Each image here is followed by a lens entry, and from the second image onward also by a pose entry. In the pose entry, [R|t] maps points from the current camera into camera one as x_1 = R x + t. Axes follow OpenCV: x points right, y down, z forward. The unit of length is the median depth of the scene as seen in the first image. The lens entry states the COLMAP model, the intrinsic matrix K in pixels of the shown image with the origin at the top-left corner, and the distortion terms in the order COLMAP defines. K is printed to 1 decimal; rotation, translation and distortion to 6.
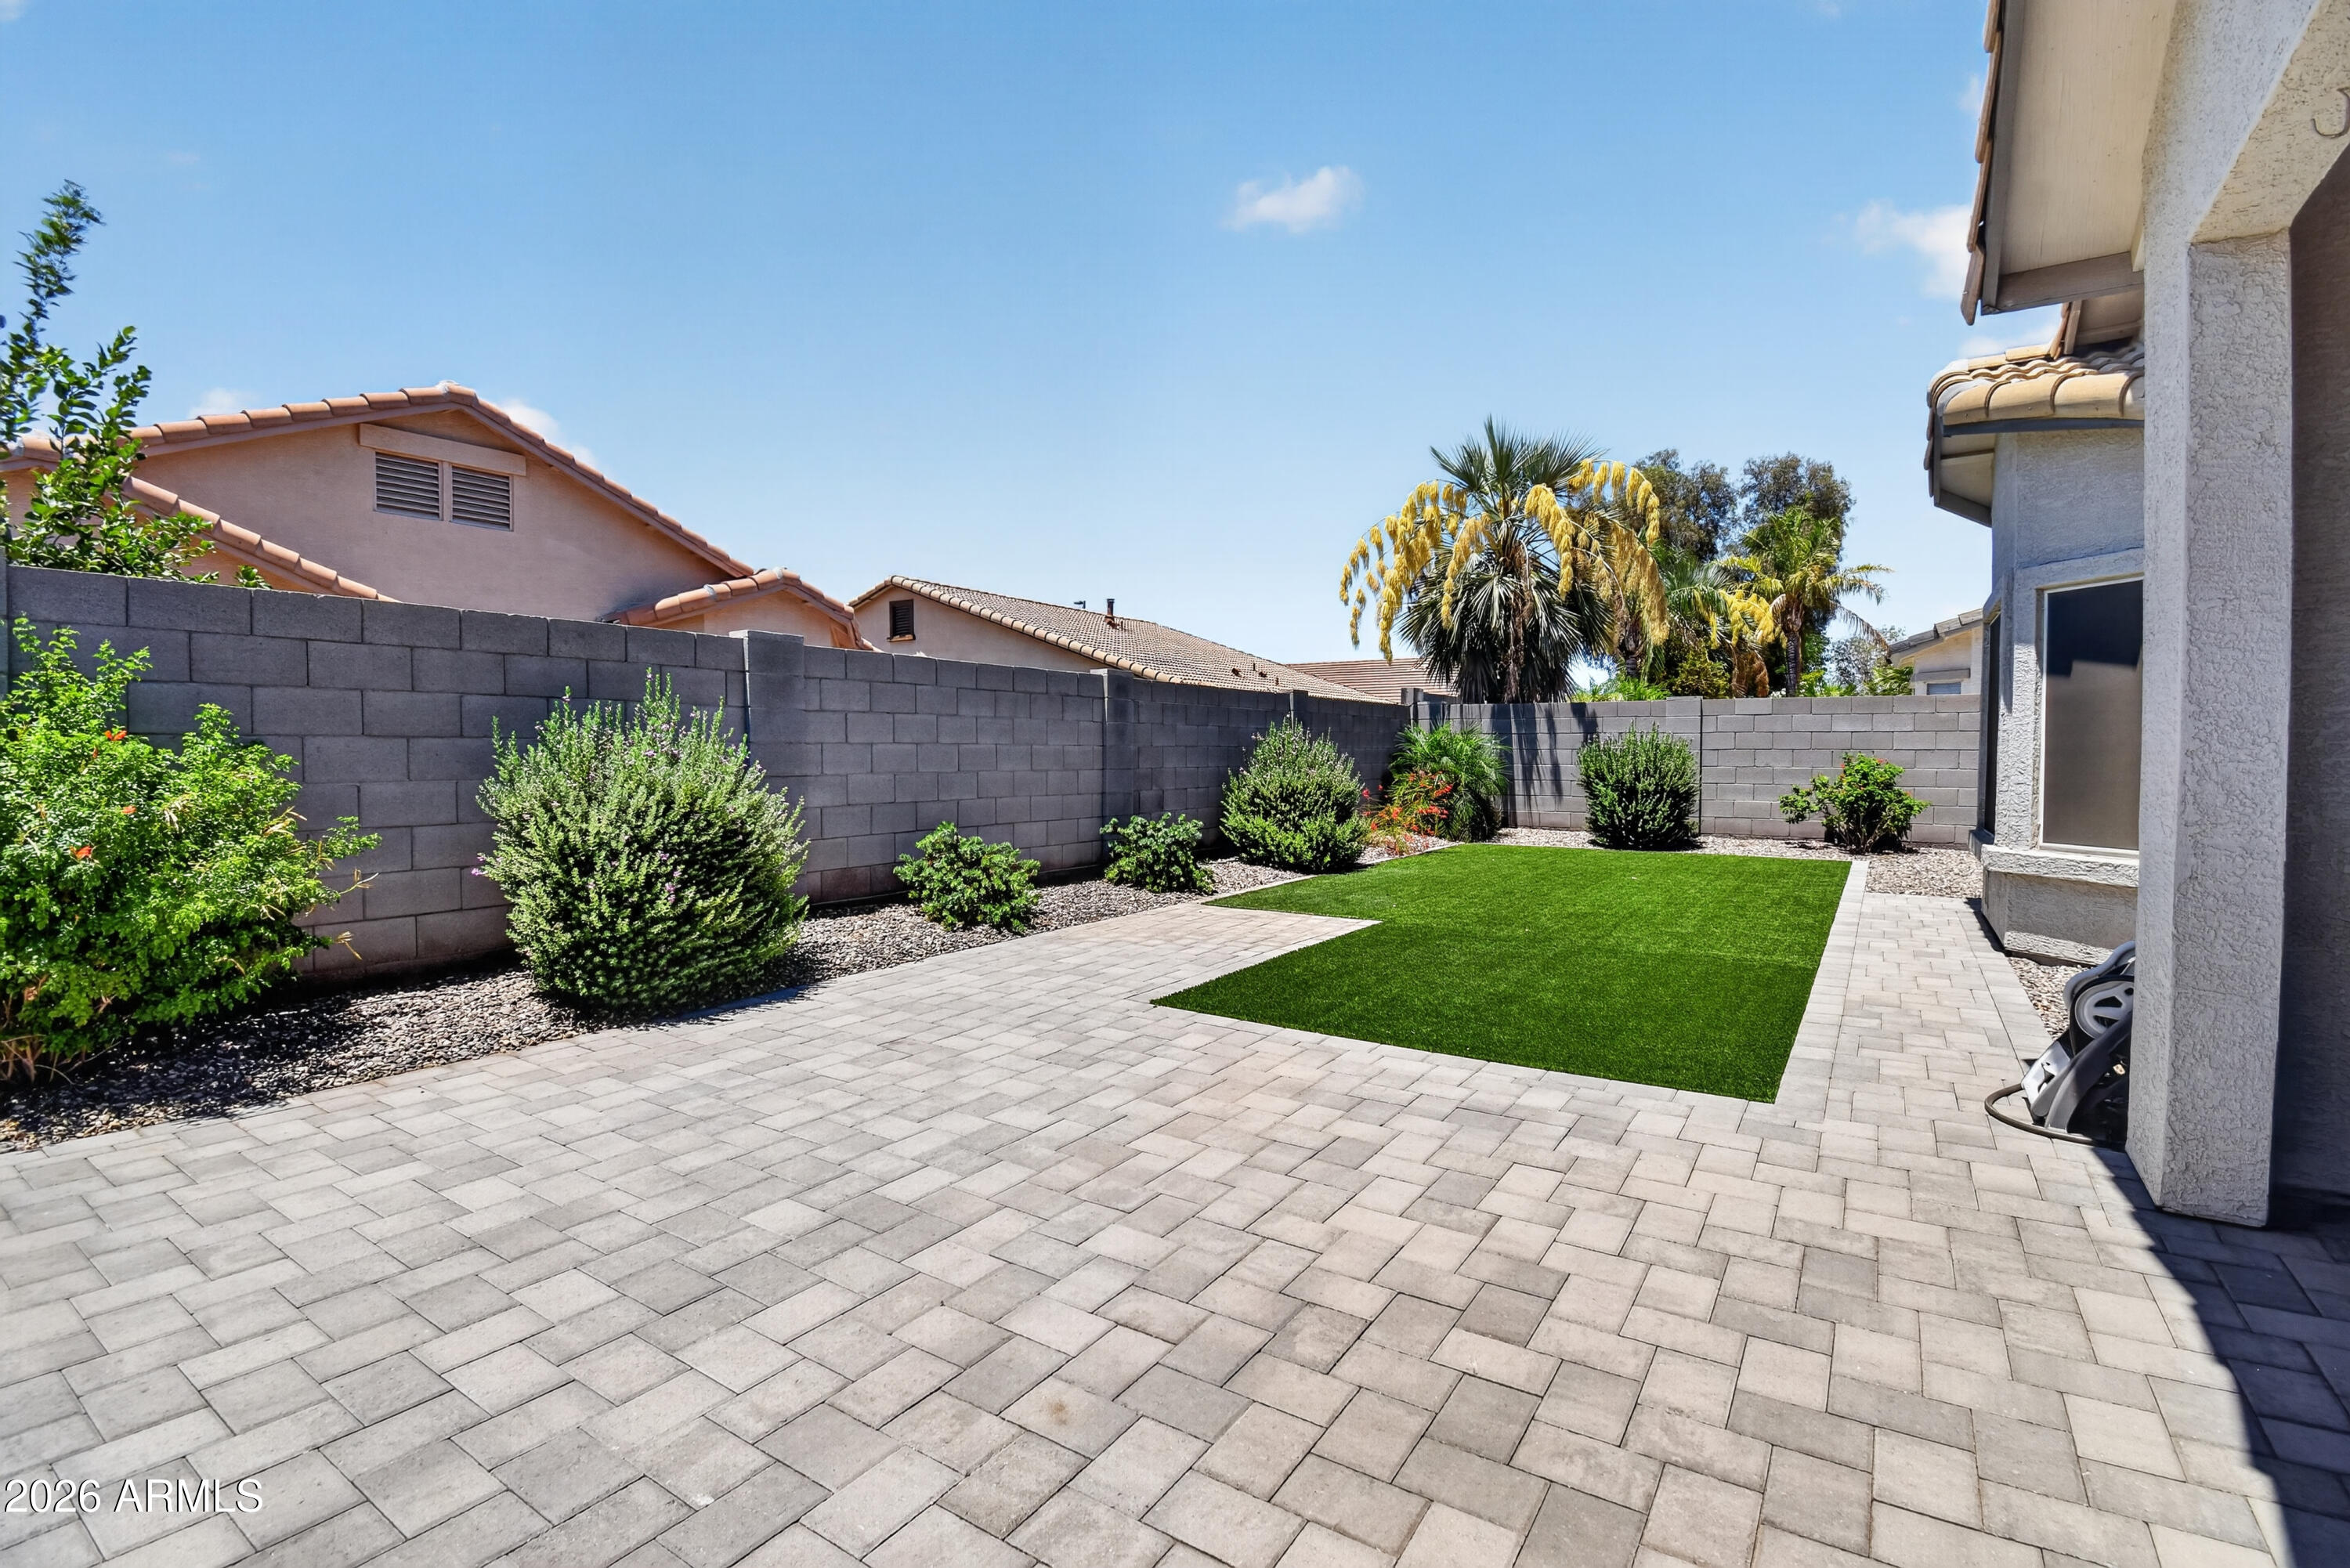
lens RADIAL K [[1047.7, 0, 1171.9], [0, 1047.7, 782.9], [0, 0, 1]] dist [0.019381, -0.026528]
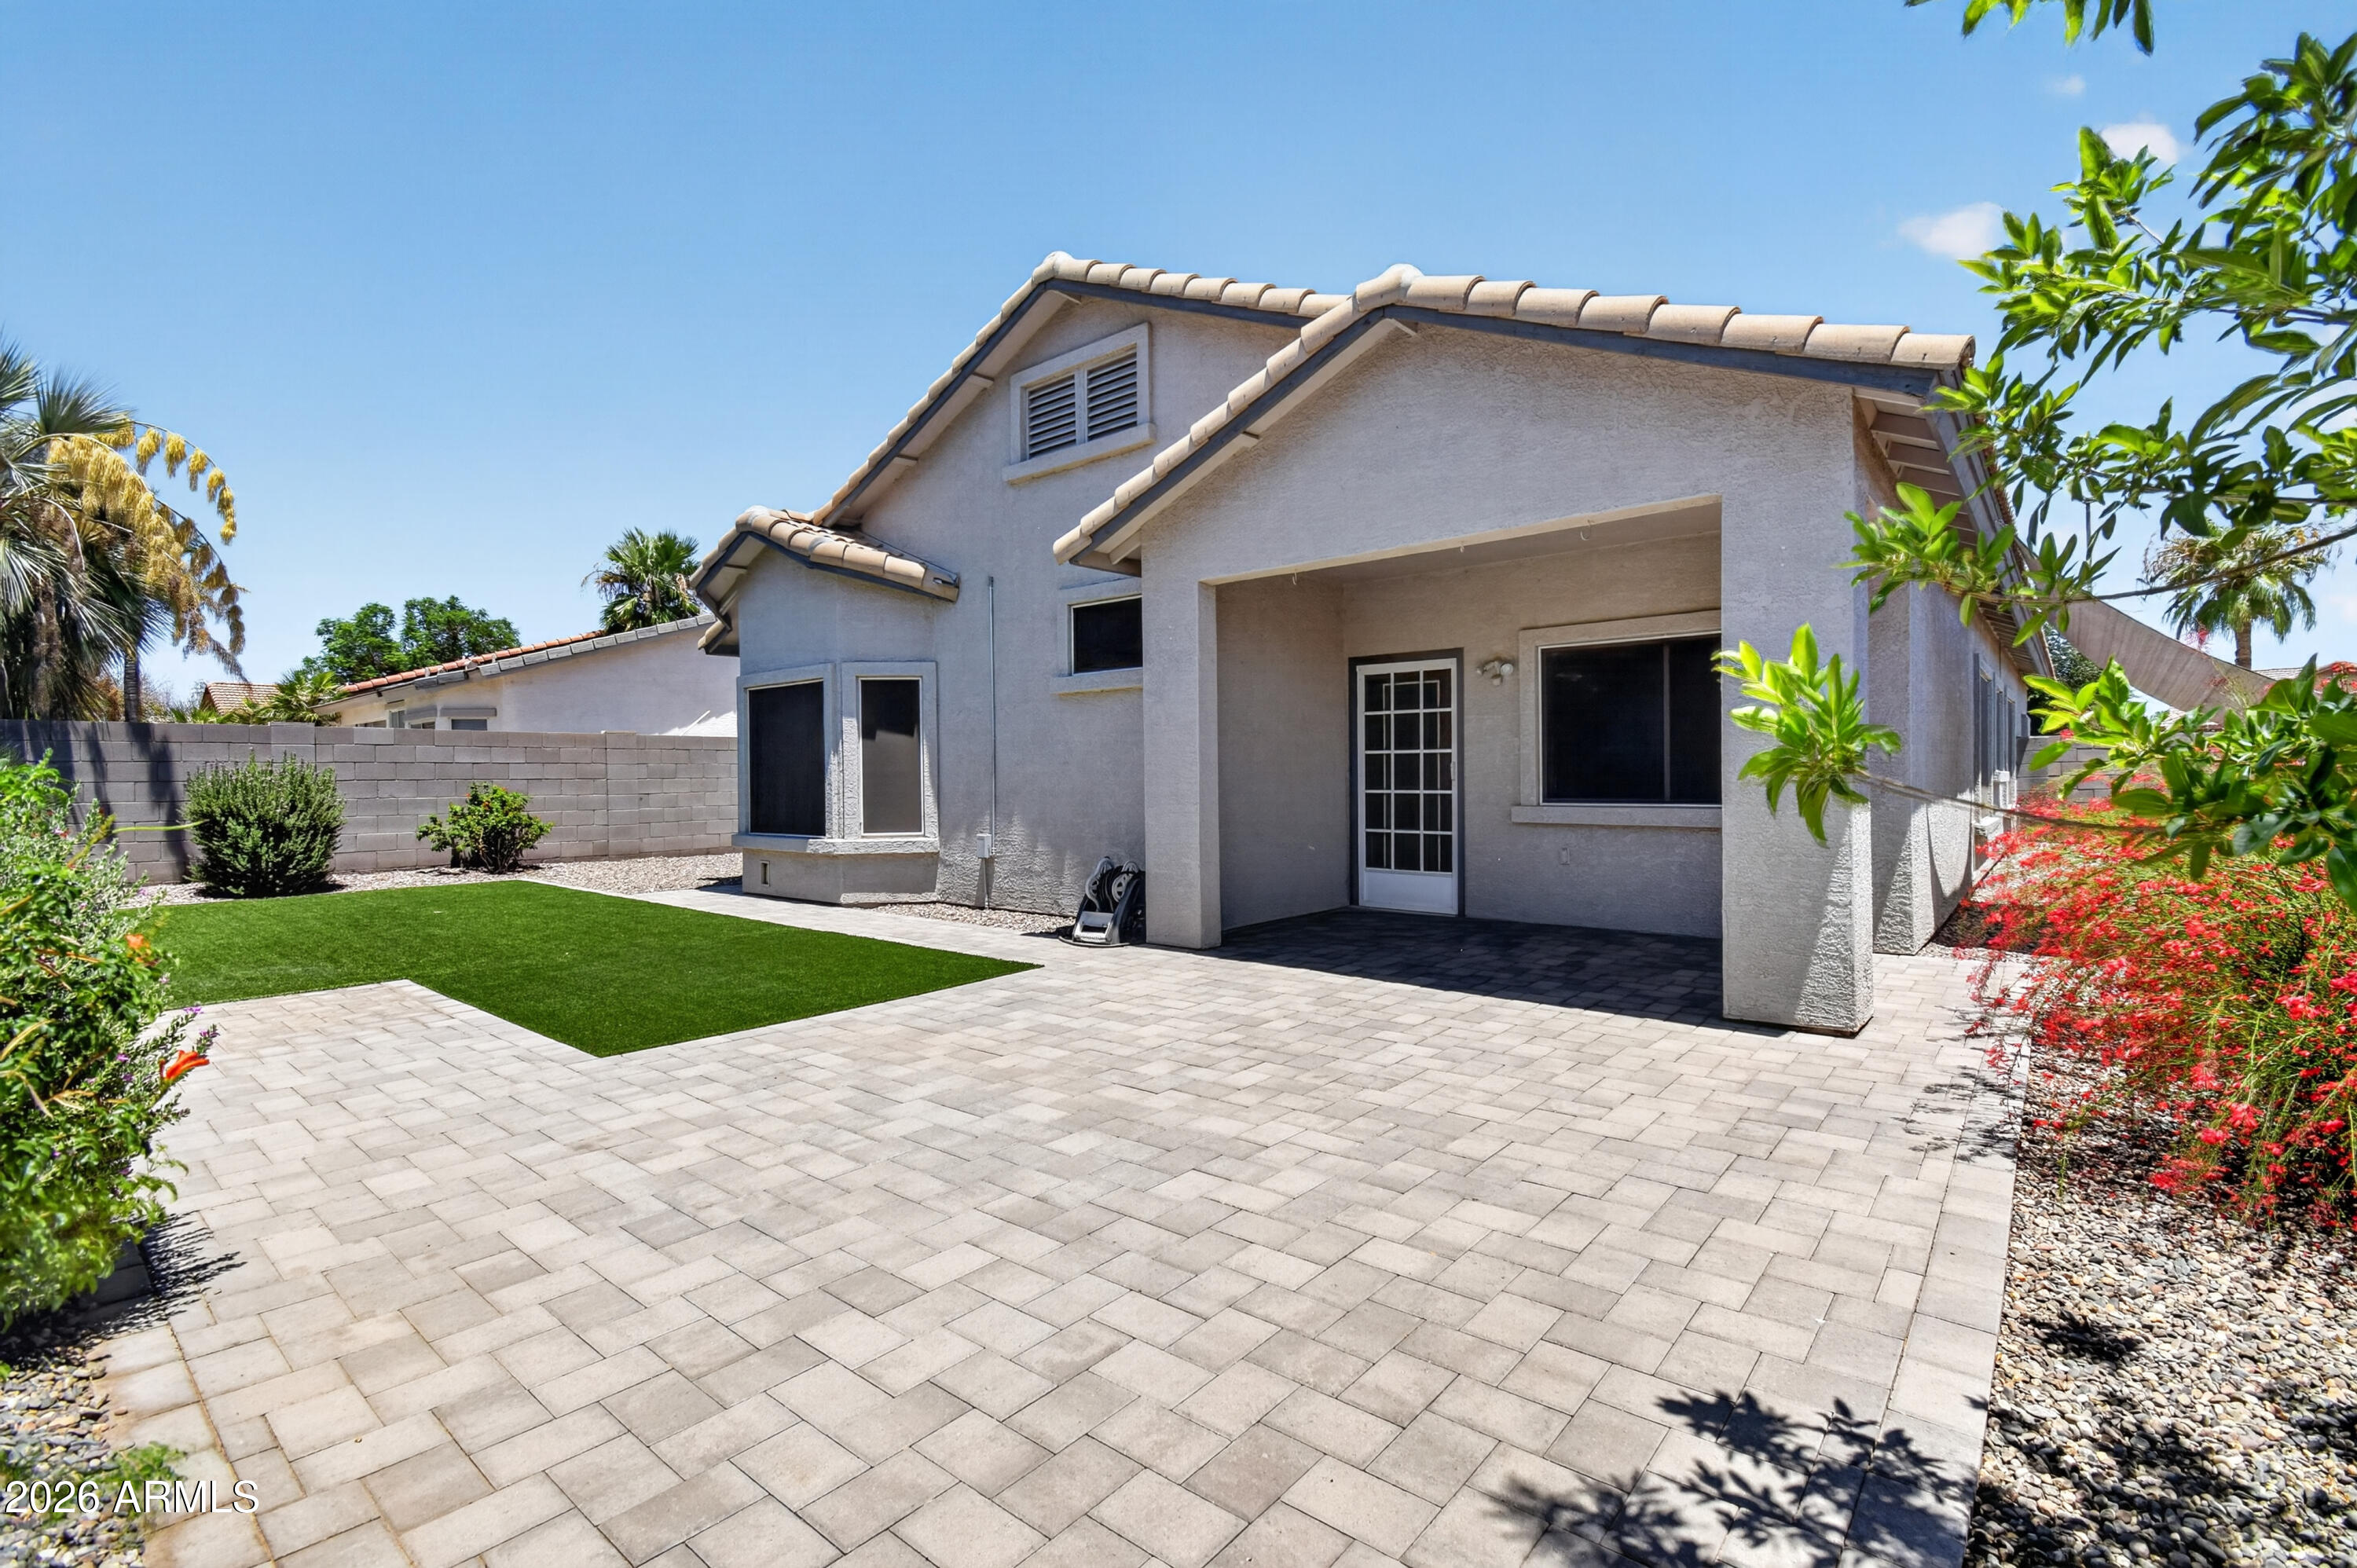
lens RADIAL K [[1056.9, 0, 1187.6], [0, 1056.9, 784.4], [0, 0, 1]] dist [0.020507, -0.028750]
pose [[0.099037, -0.011627, 0.995016, -0.926157], [0.041073, 0.999127, 0.007587, -0.012491], [-0.994236, 0.040117, 0.099429, 0.415552]]
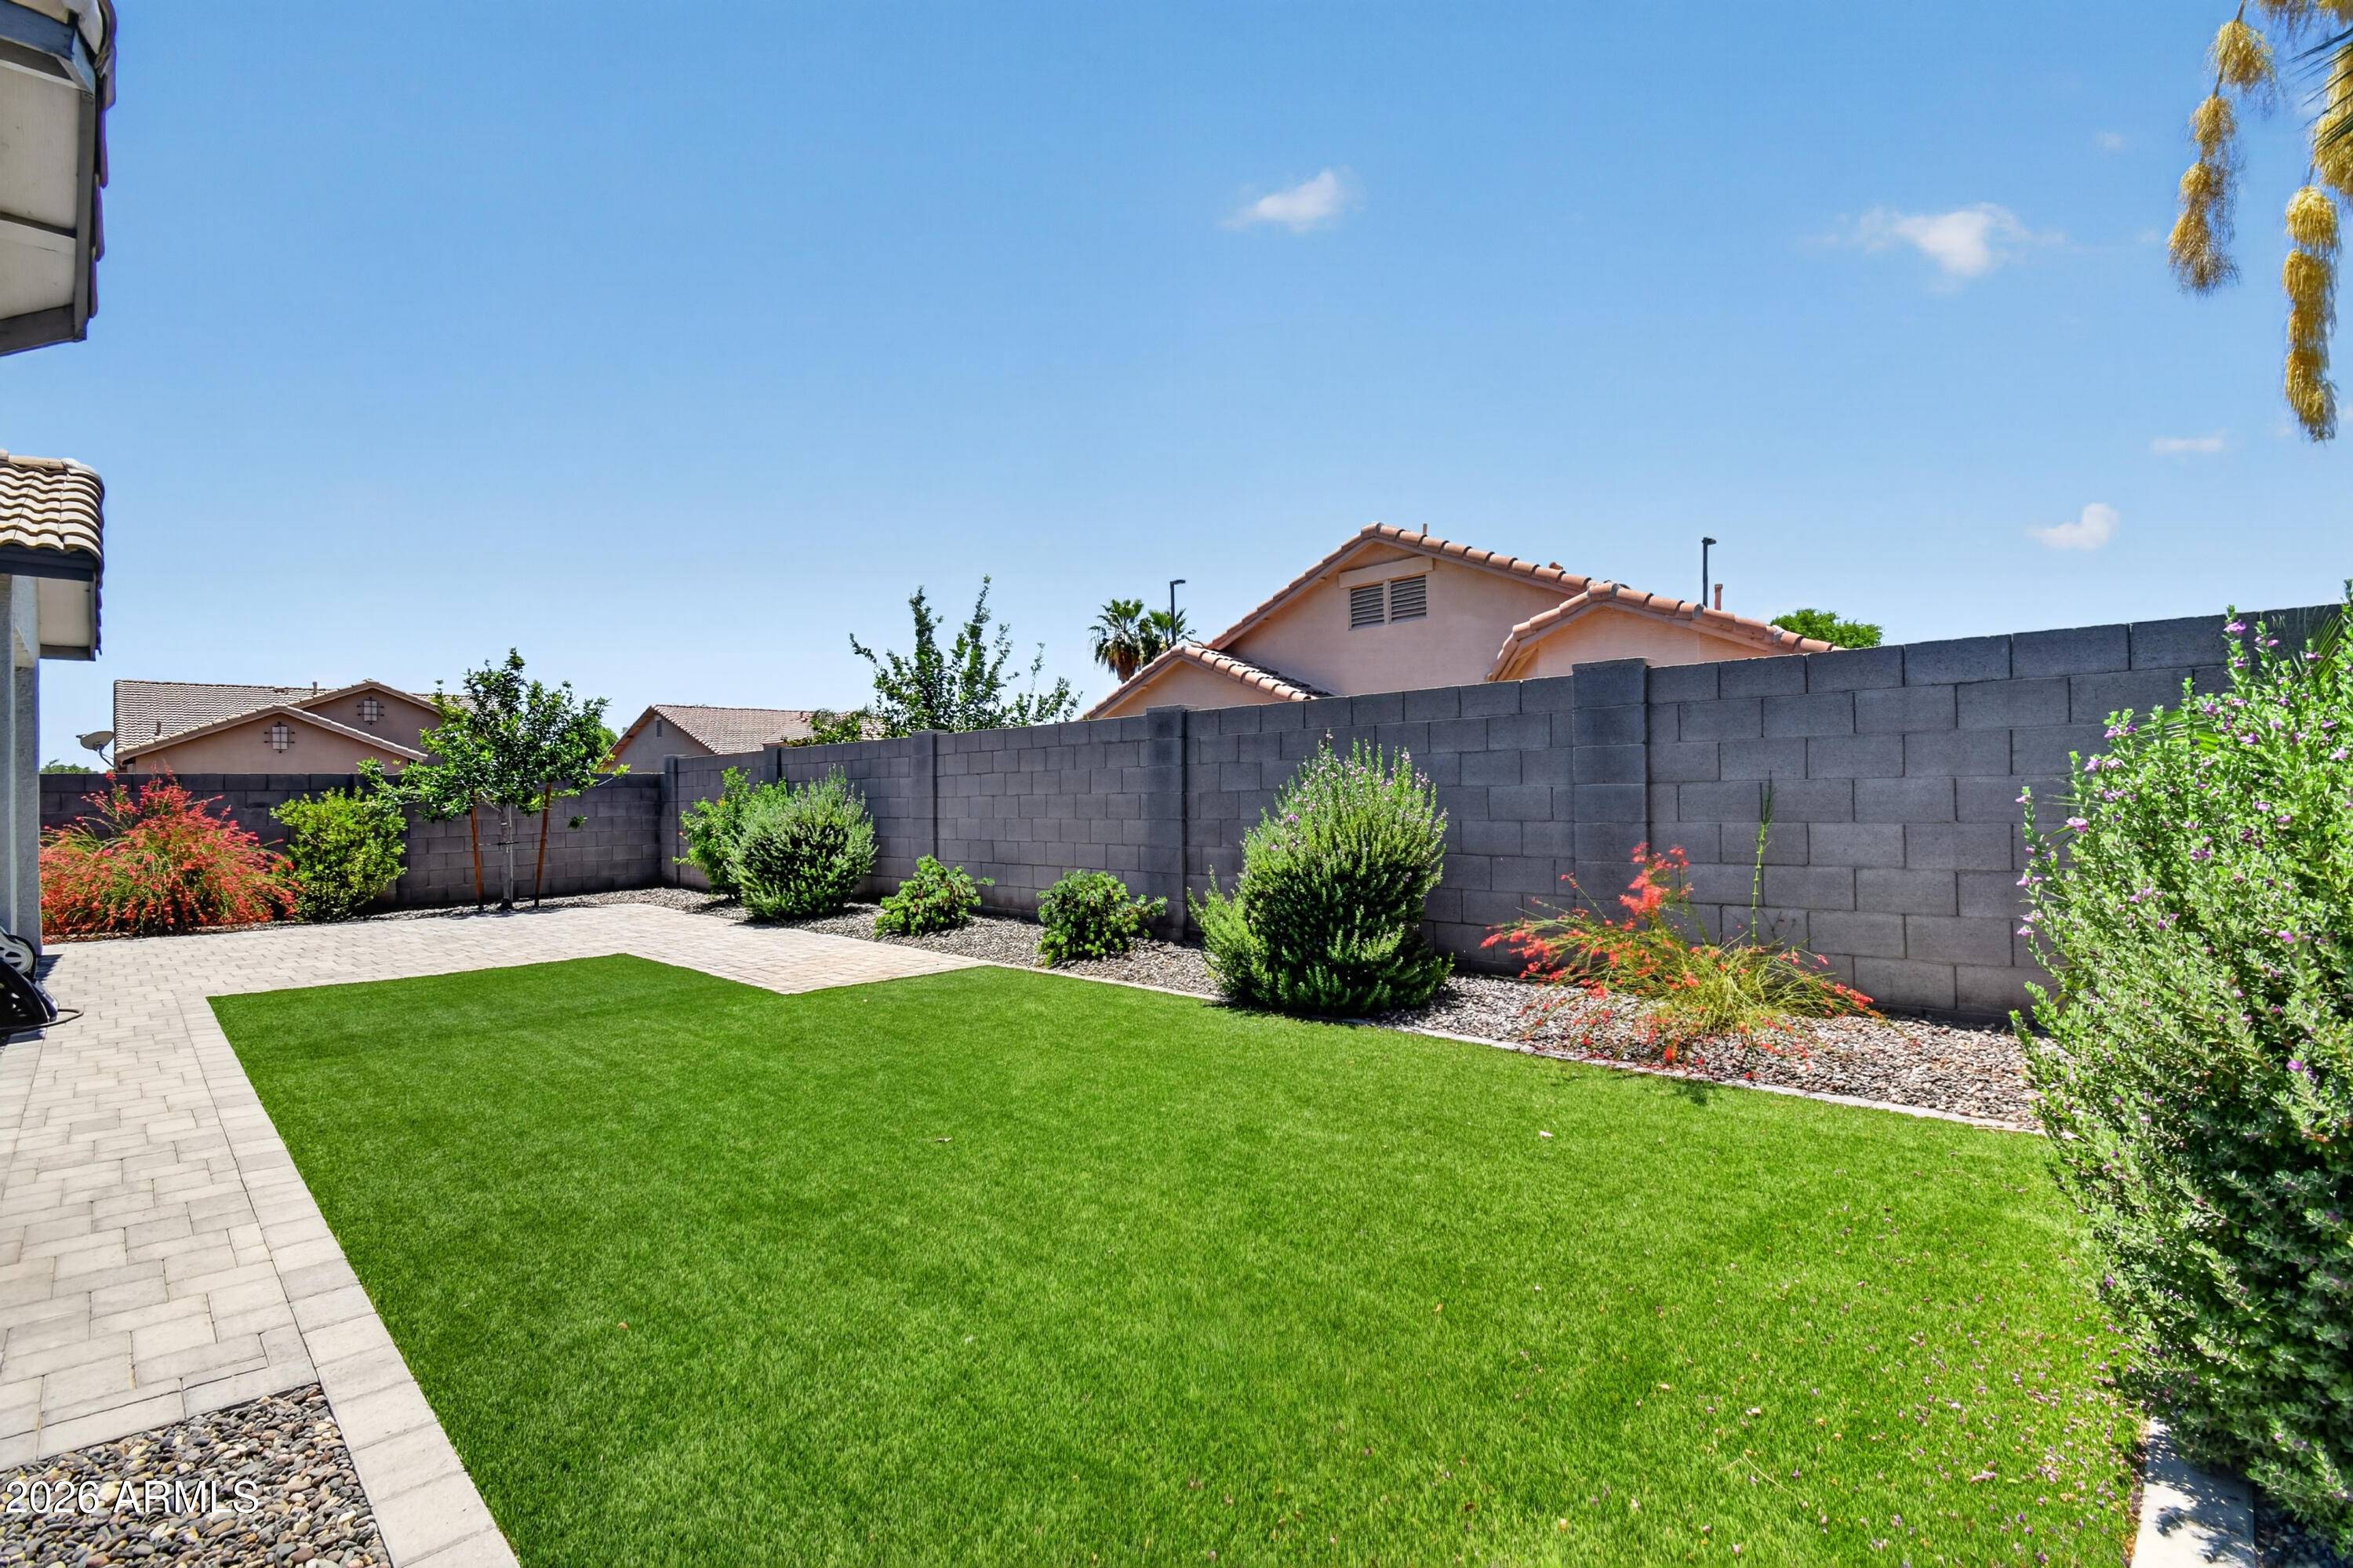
lens RADIAL K [[1051.7, 0, 1176.5], [0, 1051.7, 784.0], [0, 0, 1]] dist [0.019618, -0.027735]
pose [[-0.181721, -0.009715, -0.983302, 1.596194], [-0.012687, 0.999891, -0.007534, -0.072070], [0.983268, 0.011106, -0.181824, 2.312842]]
